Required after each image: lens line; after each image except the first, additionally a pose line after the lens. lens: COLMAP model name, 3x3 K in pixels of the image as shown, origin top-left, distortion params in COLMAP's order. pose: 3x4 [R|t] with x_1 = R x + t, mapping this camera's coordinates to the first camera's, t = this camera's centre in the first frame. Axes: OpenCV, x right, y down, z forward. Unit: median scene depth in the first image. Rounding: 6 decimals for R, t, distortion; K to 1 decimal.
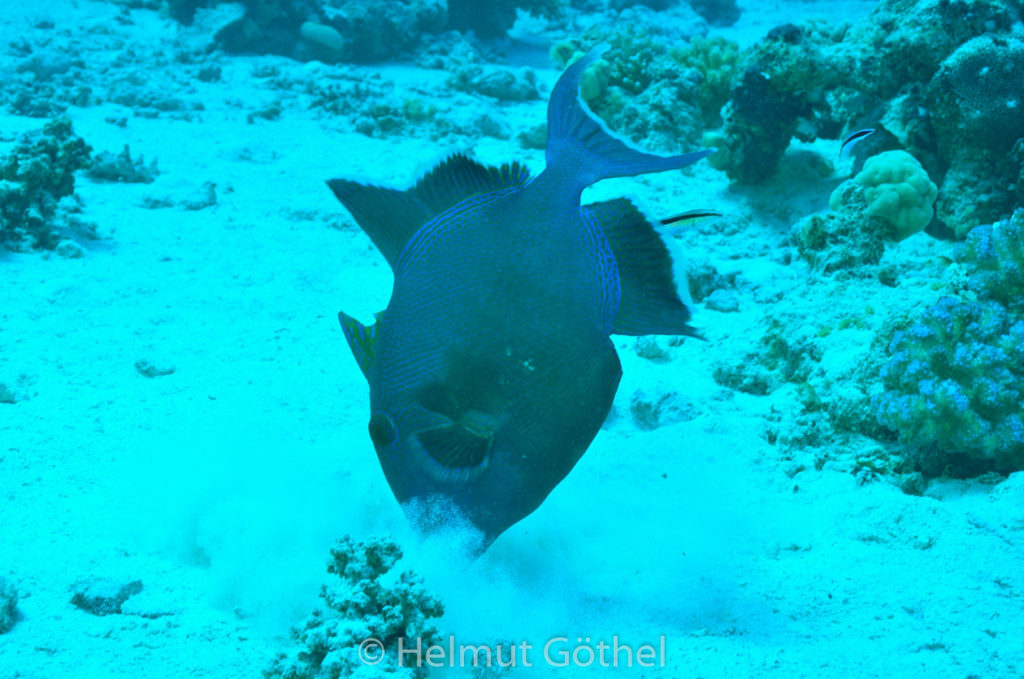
lens RADIAL K [[2720.9, 0, 513.5], [0, 2720.9, 340.9], [0, 0, 1]] dist [0.096267, 0.000000]
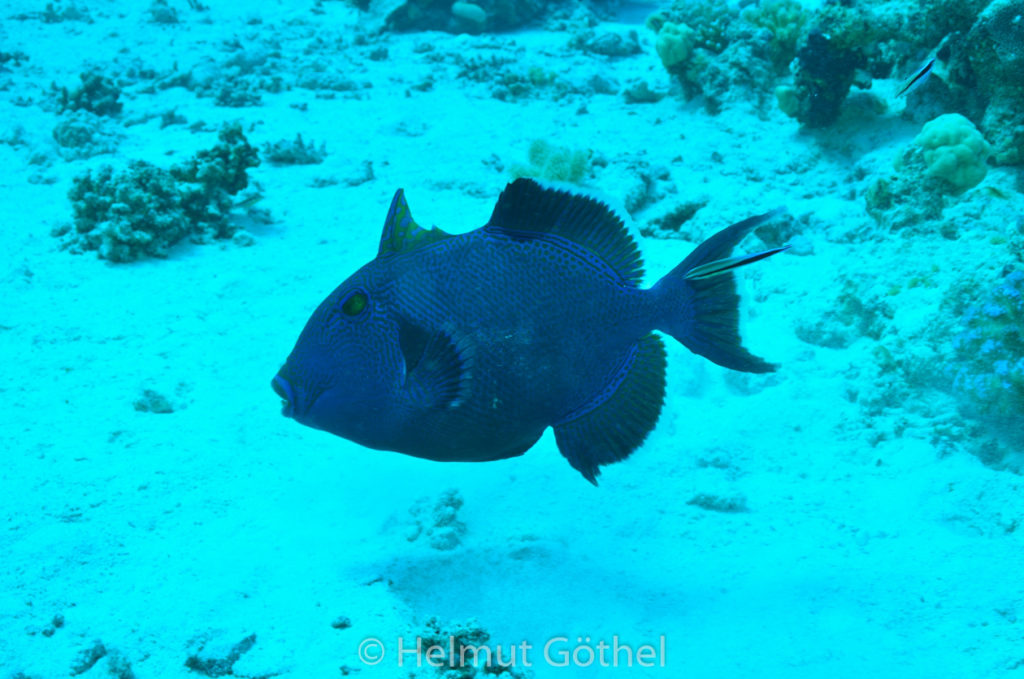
lens RADIAL K [[1682.2, 0, 507.4], [0, 1682.2, 337.2], [0, 0, 1]] dist [0.027074, 0.000000]
pose [[0.993518, -0.057195, -0.098236, 0.020054], [0.068187, 0.991315, 0.112448, -0.060830], [0.090951, -0.118417, 0.988790, 0.257119]]
